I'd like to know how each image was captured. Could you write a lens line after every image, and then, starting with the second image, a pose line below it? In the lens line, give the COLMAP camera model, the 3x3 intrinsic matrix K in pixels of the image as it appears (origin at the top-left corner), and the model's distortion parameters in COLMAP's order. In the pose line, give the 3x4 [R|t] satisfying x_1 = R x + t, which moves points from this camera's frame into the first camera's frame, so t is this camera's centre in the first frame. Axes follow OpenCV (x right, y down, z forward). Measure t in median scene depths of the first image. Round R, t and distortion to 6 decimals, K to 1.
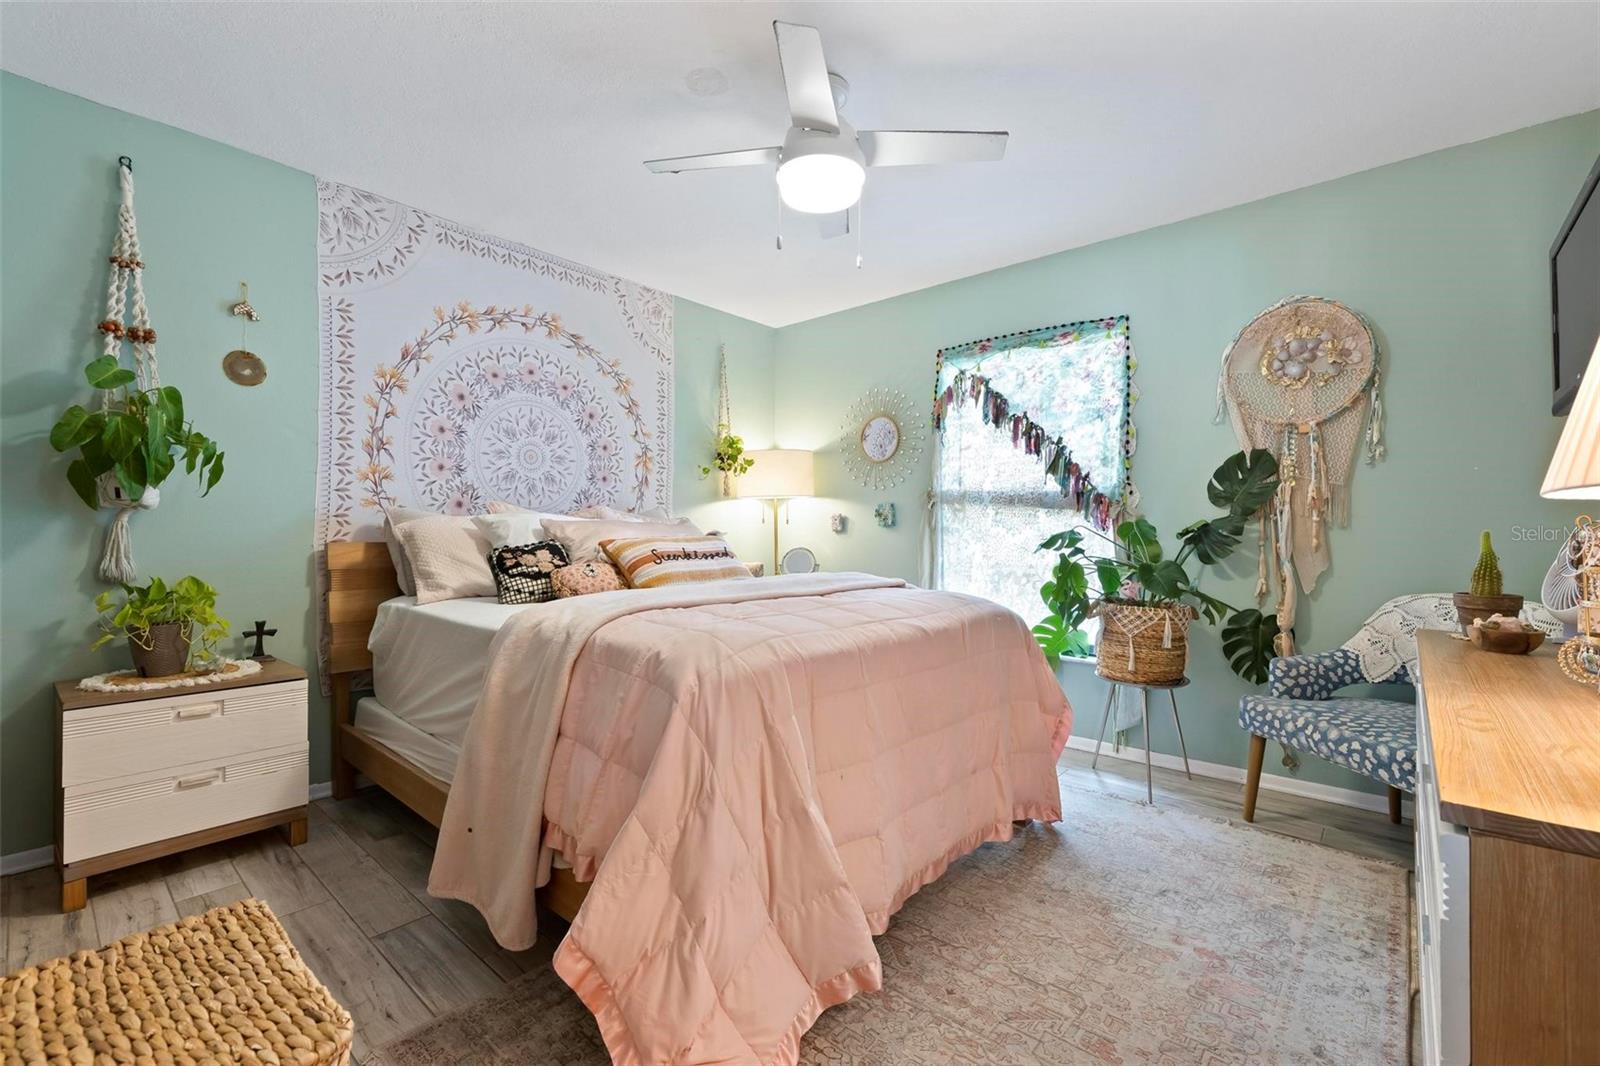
lens RADIAL K [[681.9, 0, 799.9], [0, 681.9, 530.9], [0, 0, 1]] dist [0.000181, -0.000259]
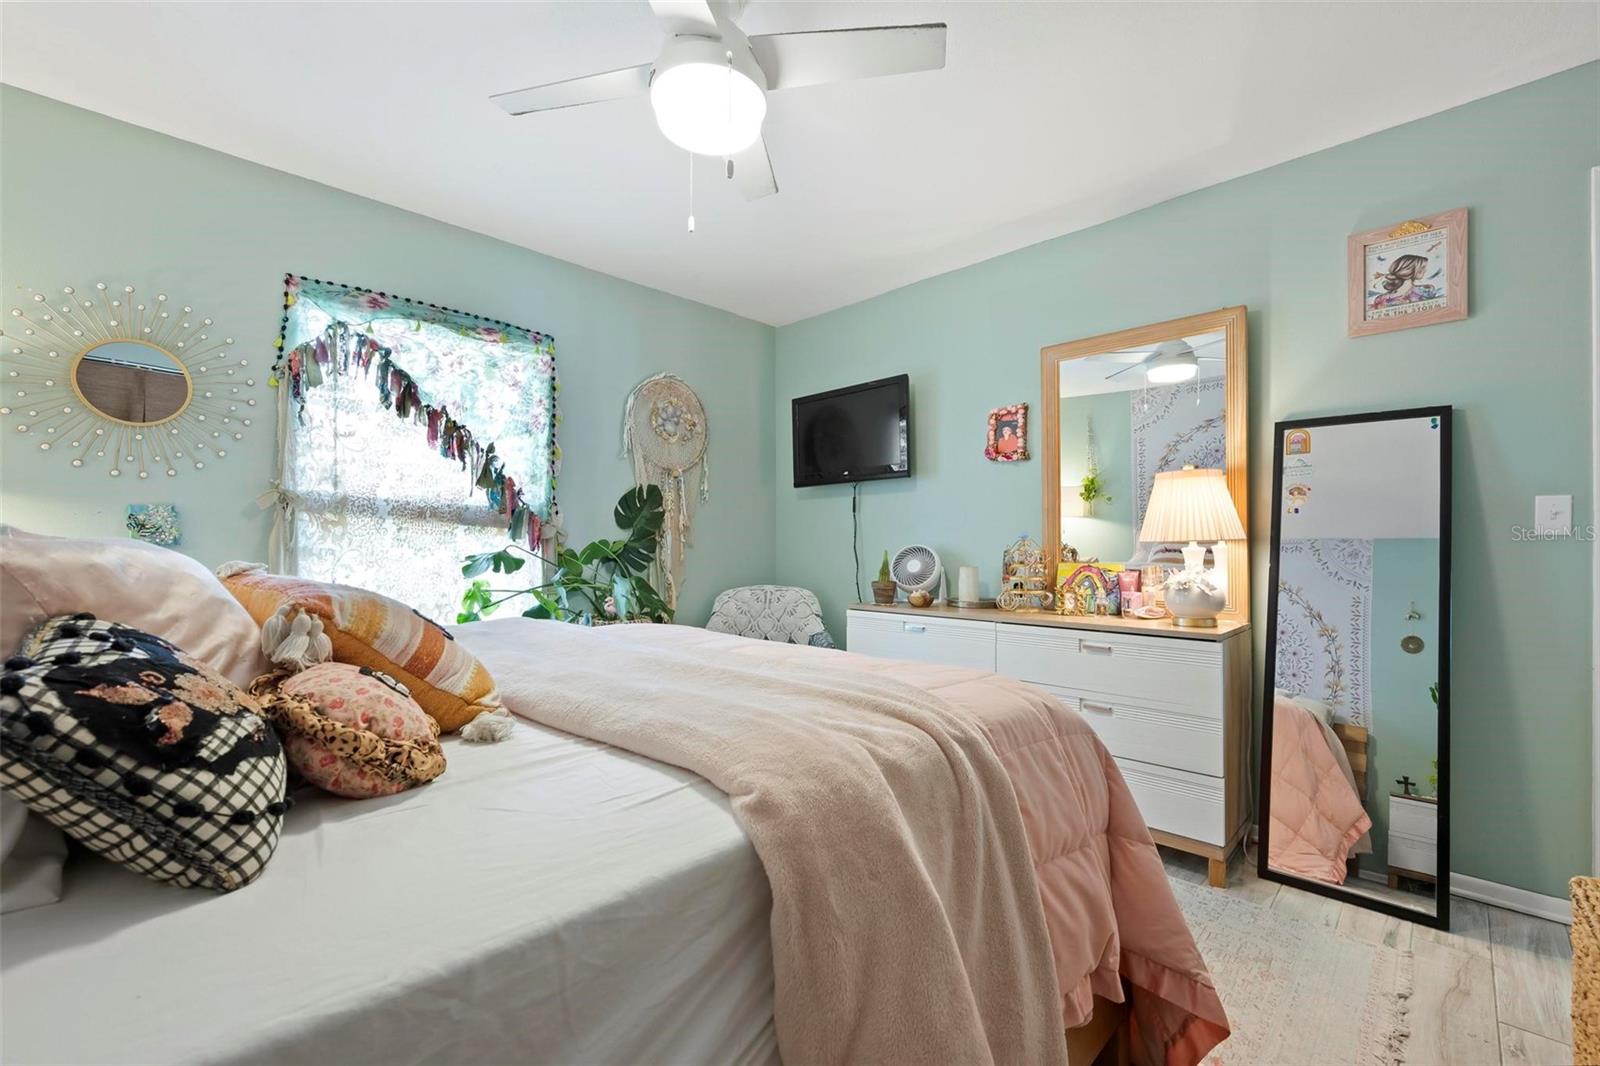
lens RADIAL K [[681.9, 0, 799.5], [0, 681.9, 536.7], [0, 0, 1]] dist [0.000181, -0.000259]
pose [[0.046300, 0.006536, 0.998906, -0.478182], [0.001404, 0.999977, -0.006608, -0.012347], [-0.998927, 0.001708, 0.046289, 0.554684]]
